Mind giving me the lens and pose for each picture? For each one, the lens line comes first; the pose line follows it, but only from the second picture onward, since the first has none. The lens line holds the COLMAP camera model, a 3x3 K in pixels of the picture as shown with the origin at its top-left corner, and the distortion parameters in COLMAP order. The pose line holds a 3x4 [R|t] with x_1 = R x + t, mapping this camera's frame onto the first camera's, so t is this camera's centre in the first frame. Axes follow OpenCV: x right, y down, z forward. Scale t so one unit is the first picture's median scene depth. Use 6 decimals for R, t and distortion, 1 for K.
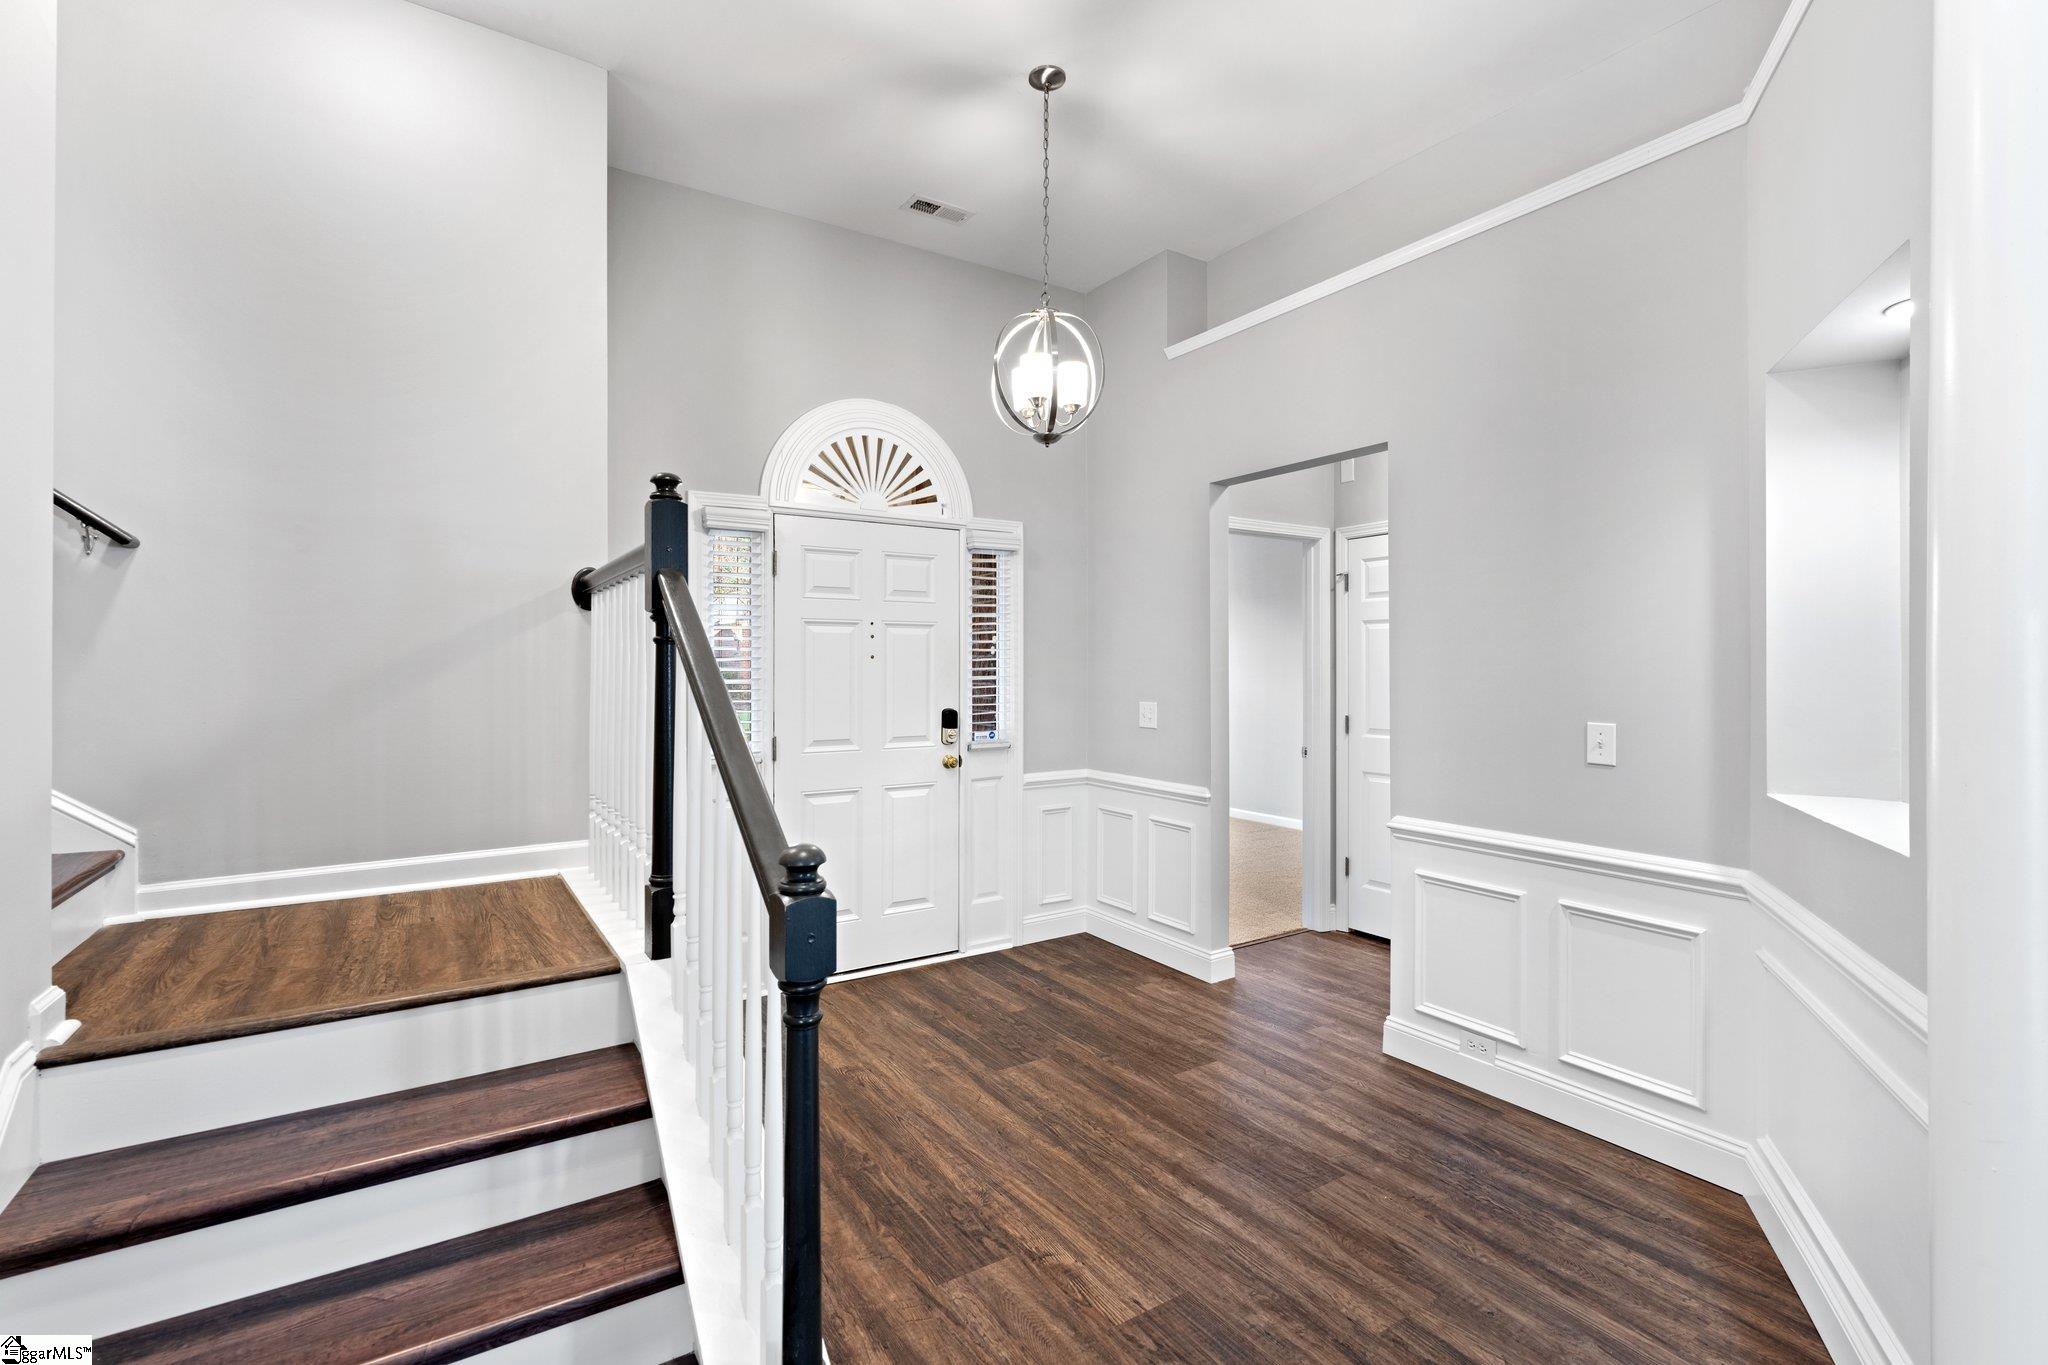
lens RADIAL K [[930.2, 0, 1024.1], [0, 930.2, 670.0], [0, 0, 1]] dist [-0.000549, 0.000129]
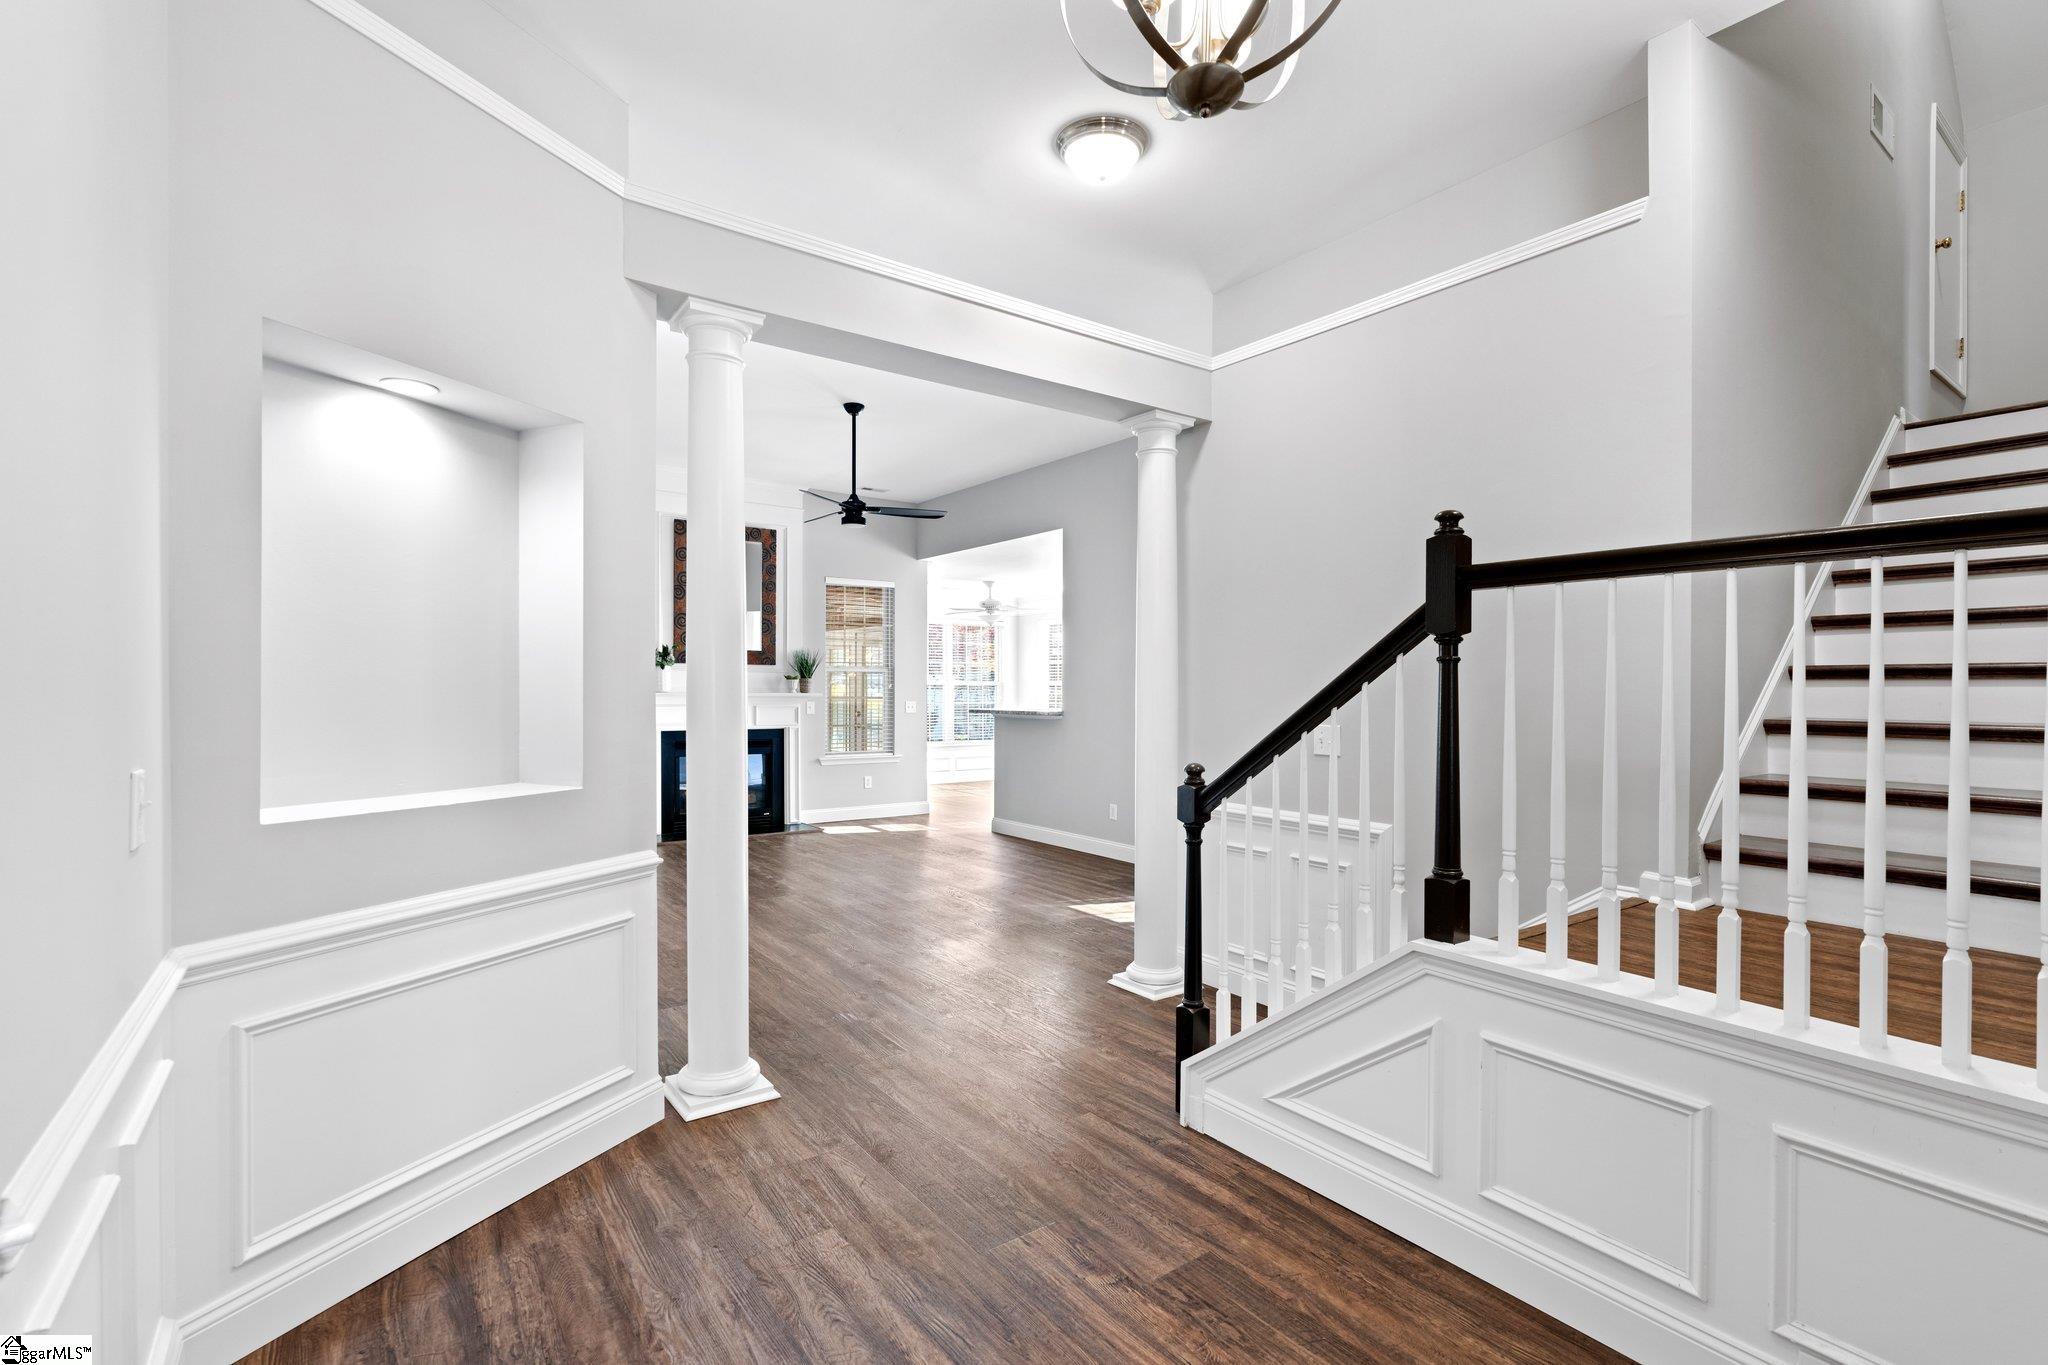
lens RADIAL K [[930.2, 0, 1024.1], [0, 930.2, 670.0], [0, 0, 1]] dist [-0.000549, 0.000129]
pose [[-0.998750, -0.009846, -0.049001, 0.174199], [-0.008992, 0.999805, -0.017609, 0.005633], [0.049165, -0.017147, -0.998643, 1.992505]]
